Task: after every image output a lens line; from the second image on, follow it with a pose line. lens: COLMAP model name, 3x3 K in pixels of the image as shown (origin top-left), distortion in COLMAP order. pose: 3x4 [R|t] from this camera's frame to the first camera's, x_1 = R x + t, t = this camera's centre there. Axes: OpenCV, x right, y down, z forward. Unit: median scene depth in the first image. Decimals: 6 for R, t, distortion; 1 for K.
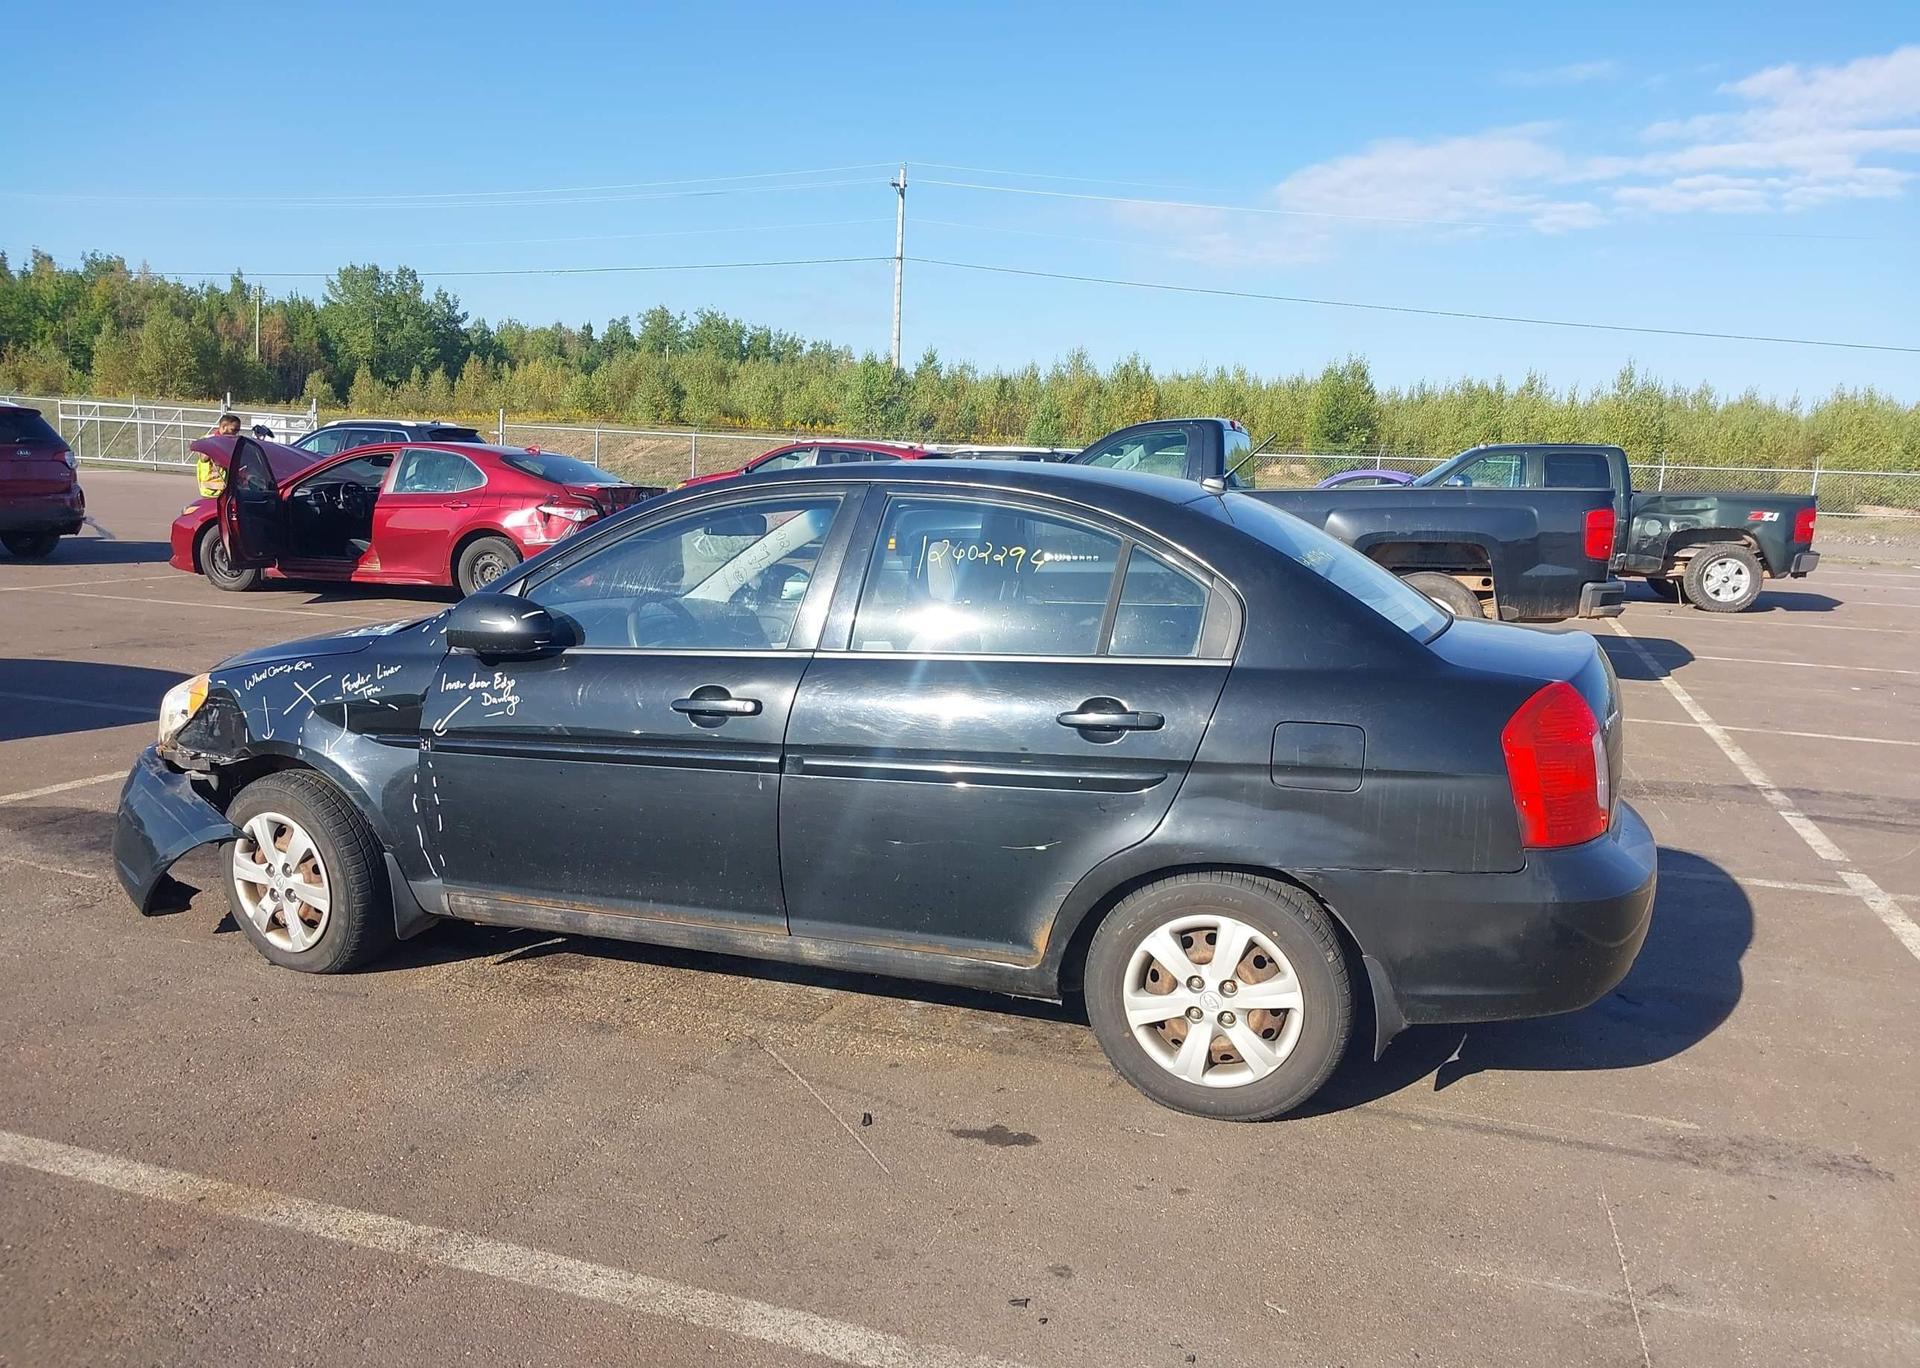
lens RADIAL K [[1512.3, 0, 958.3], [0, 1512.3, 684.1], [0, 0, 1]] dist [0.048197, -0.080257]
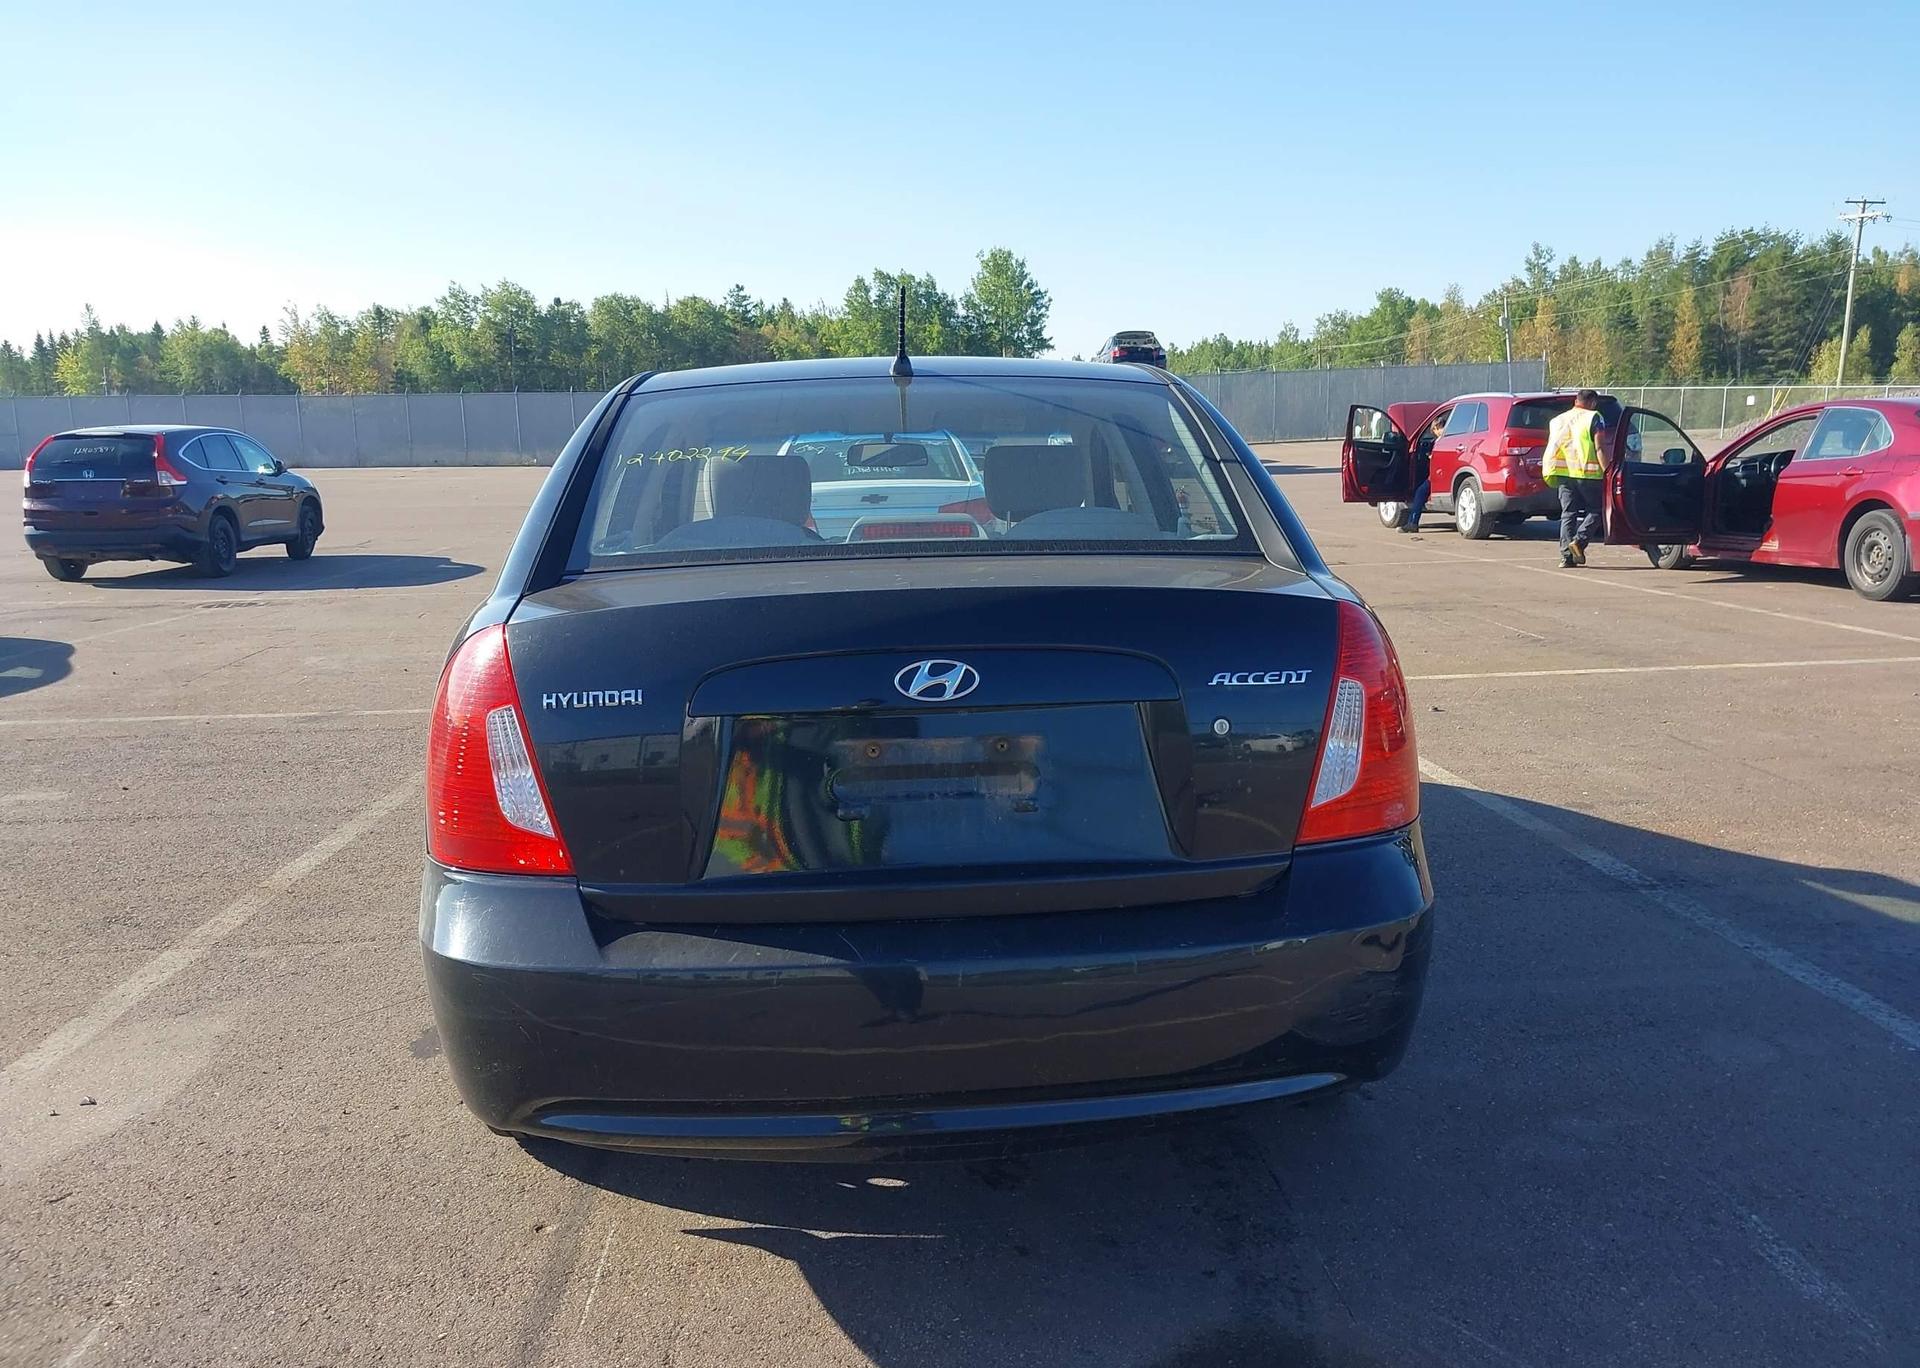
lens RADIAL K [[1512.3, 0, 958.3], [0, 1512.3, 684.1], [0, 0, 1]] dist [0.048197, -0.080257]
pose [[0.377858, 0.100008, -0.920446, 0.267794], [-0.098257, 0.992866, 0.067541, -0.009915], [0.920635, 0.064919, 0.384989, 0.228785]]
